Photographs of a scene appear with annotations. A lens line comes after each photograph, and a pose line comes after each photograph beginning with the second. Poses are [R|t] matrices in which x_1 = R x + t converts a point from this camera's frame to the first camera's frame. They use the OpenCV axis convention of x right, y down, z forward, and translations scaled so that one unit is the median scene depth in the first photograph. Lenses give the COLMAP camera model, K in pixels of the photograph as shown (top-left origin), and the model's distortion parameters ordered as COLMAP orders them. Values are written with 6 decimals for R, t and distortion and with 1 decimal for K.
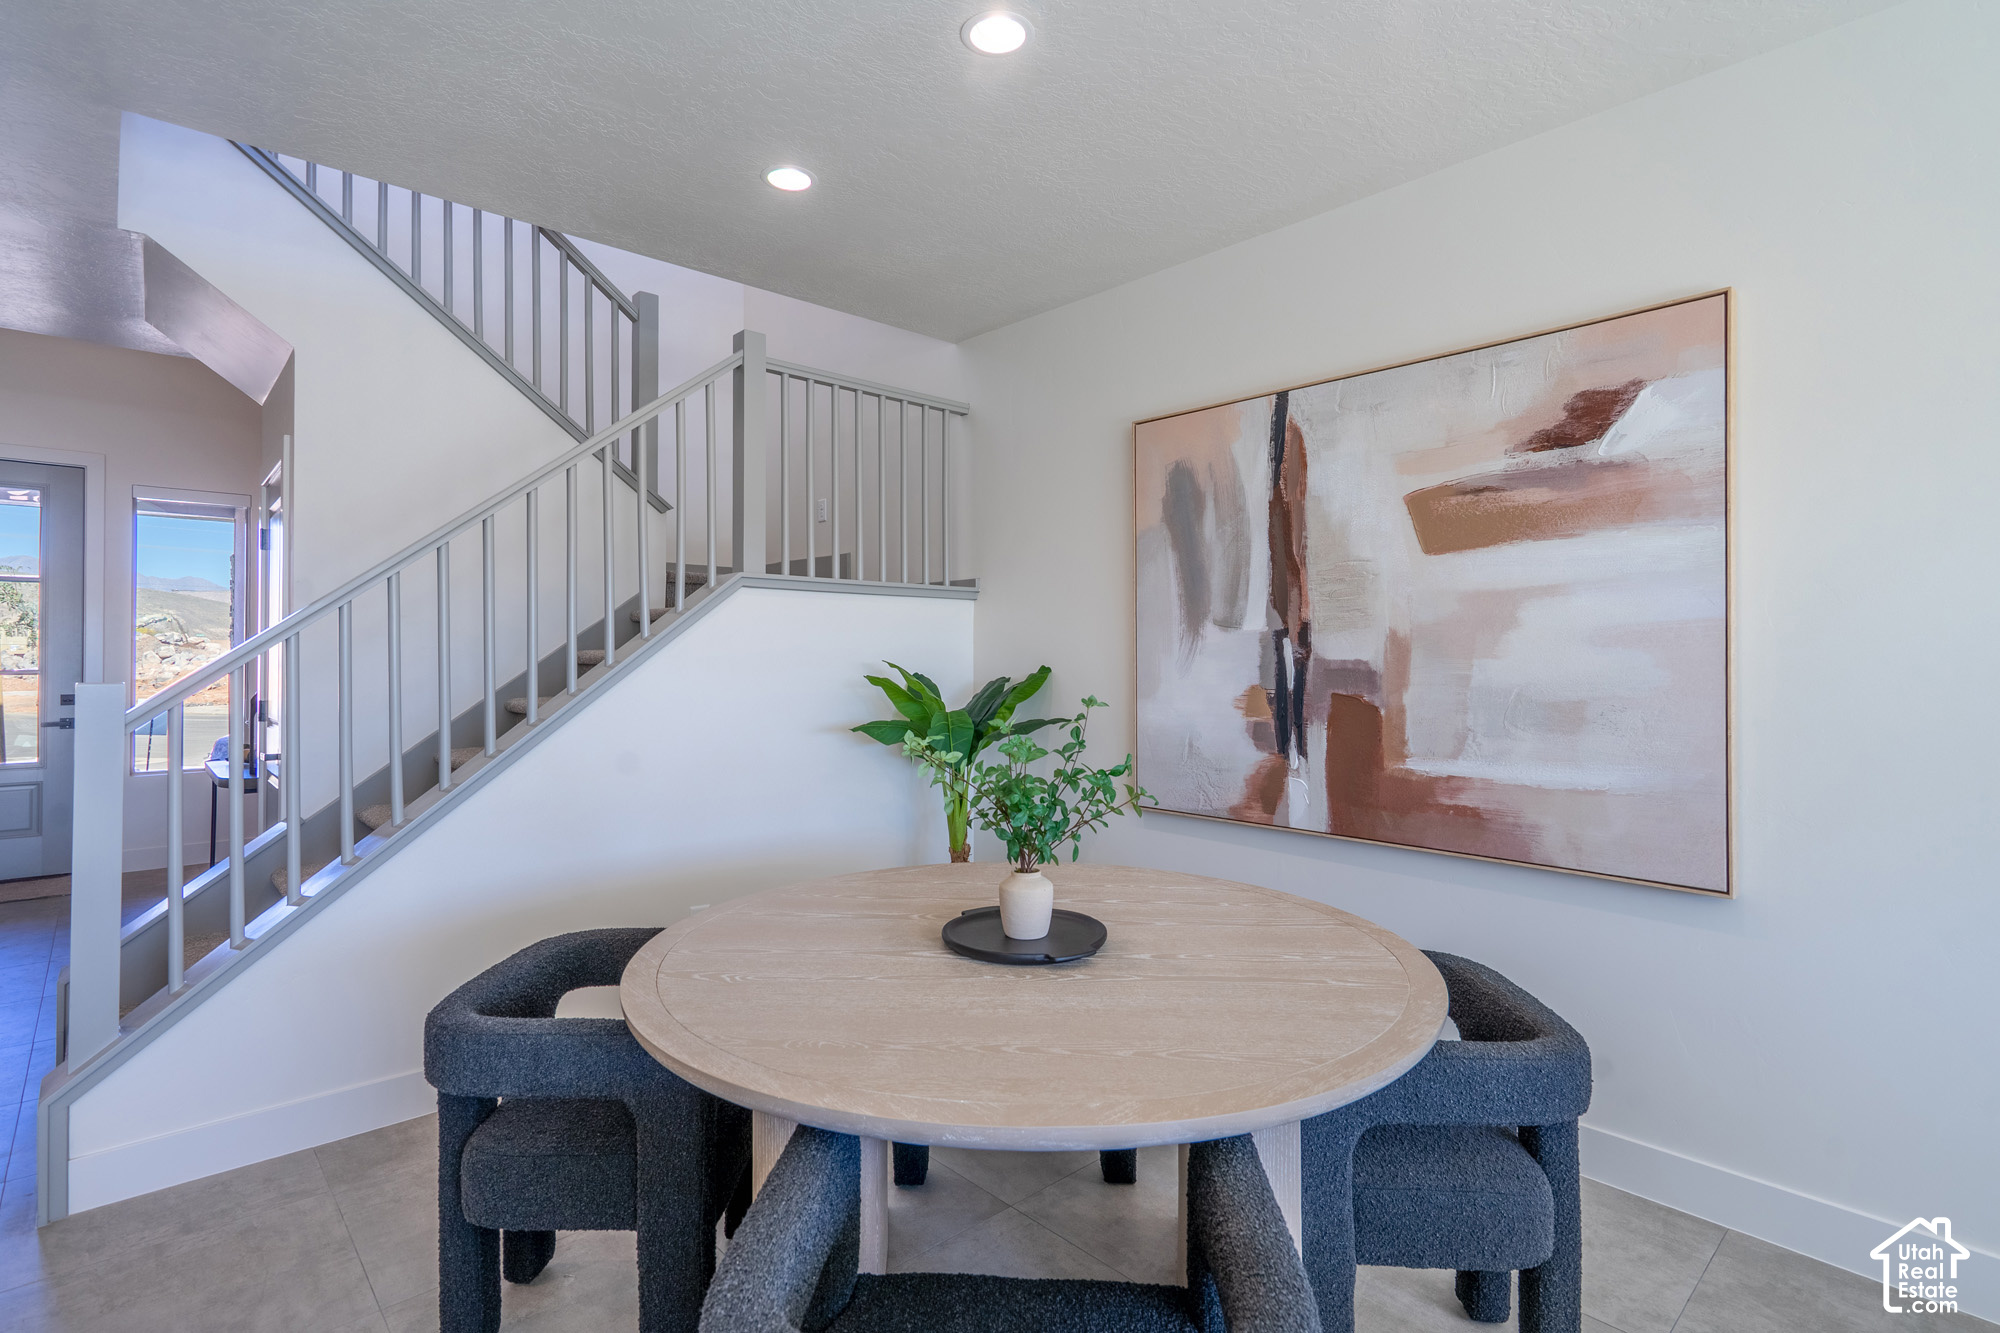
lens RADIAL K [[913.0, 0, 1005.9], [0, 913.0, 659.4], [0, 0, 1]] dist [-0.003865, 0.003405]
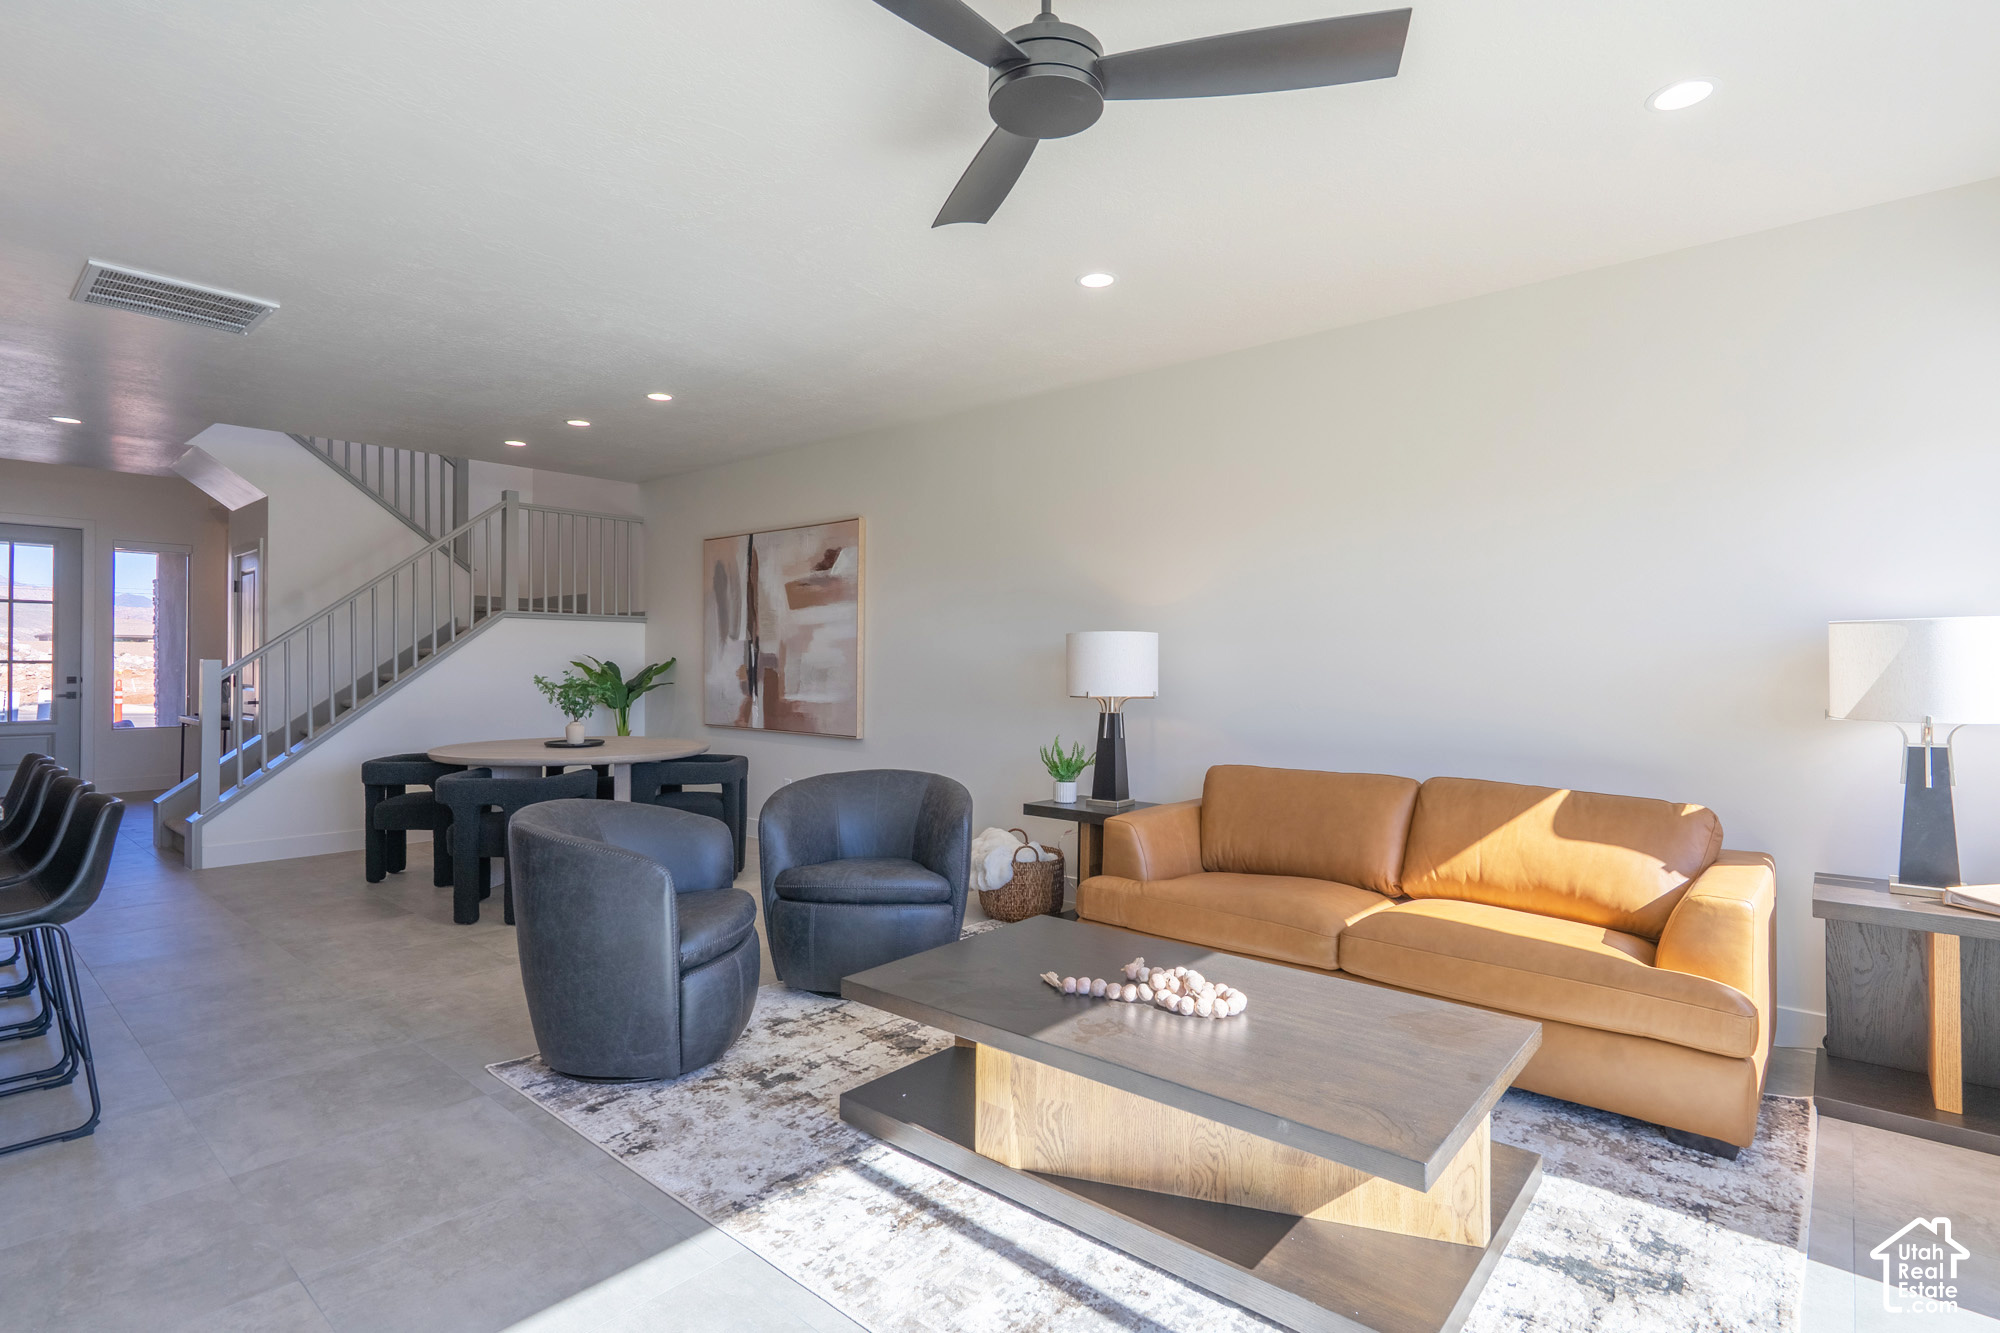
lens RADIAL K [[913.0, 0, 989.2], [0, 913.0, 658.2], [0, 0, 1]] dist [-0.003865, 0.003405]
pose [[0.994203, 0.002167, 0.107498, 0.643712], [-0.001536, 0.999981, -0.005946, 0.024526], [-0.107509, 0.005747, 0.994188, -1.291690]]
